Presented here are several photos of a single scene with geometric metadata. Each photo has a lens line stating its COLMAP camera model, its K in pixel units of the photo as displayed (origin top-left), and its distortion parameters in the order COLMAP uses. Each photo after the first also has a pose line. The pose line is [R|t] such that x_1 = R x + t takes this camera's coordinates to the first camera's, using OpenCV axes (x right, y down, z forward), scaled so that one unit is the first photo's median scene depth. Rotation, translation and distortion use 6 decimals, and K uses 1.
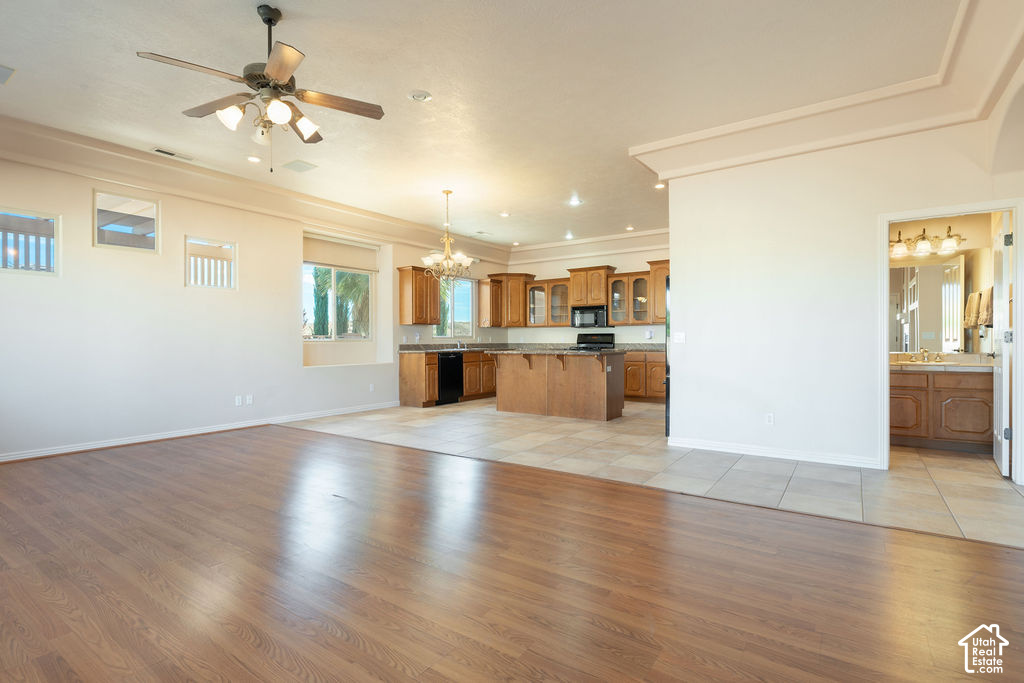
lens RADIAL K [[506.6, 0, 511.4], [0, 506.6, 341.1], [0, 0, 1]] dist [-0.003509, -0.000237]
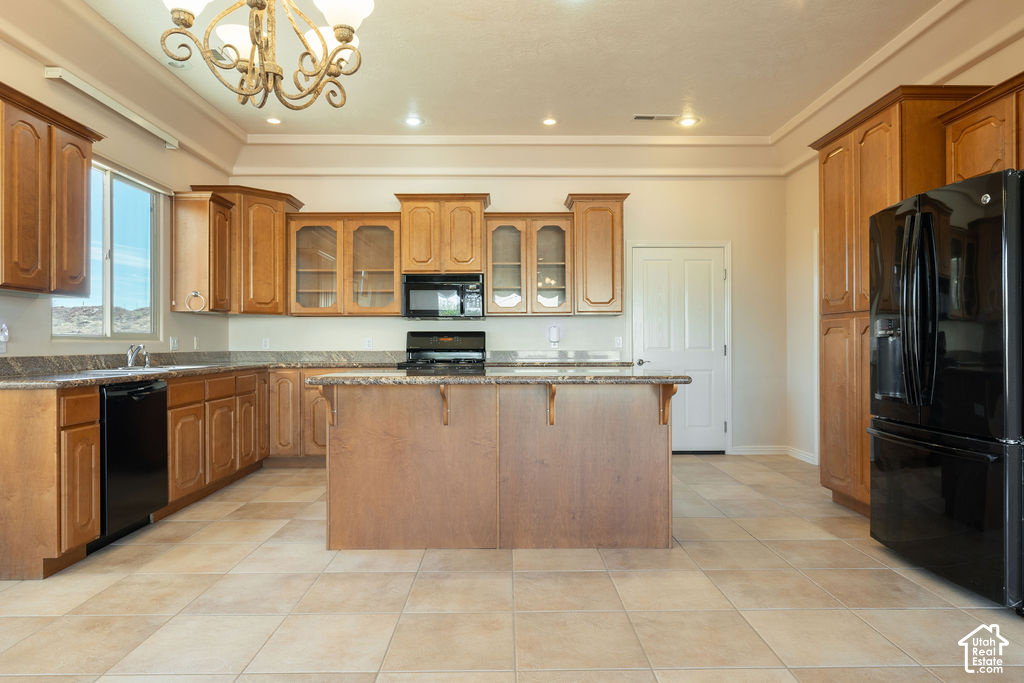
lens RADIAL K [[631.0, 0, 514.0], [0, 631.0, 338.5], [0, 0, 1]] dist [0.003198, 0.001696]
pose [[0.812582, 0.006406, 0.582812, -0.142503], [0.000772, 0.999927, -0.012066, -0.000371], [-0.582847, 0.010254, 0.812517, 0.466587]]
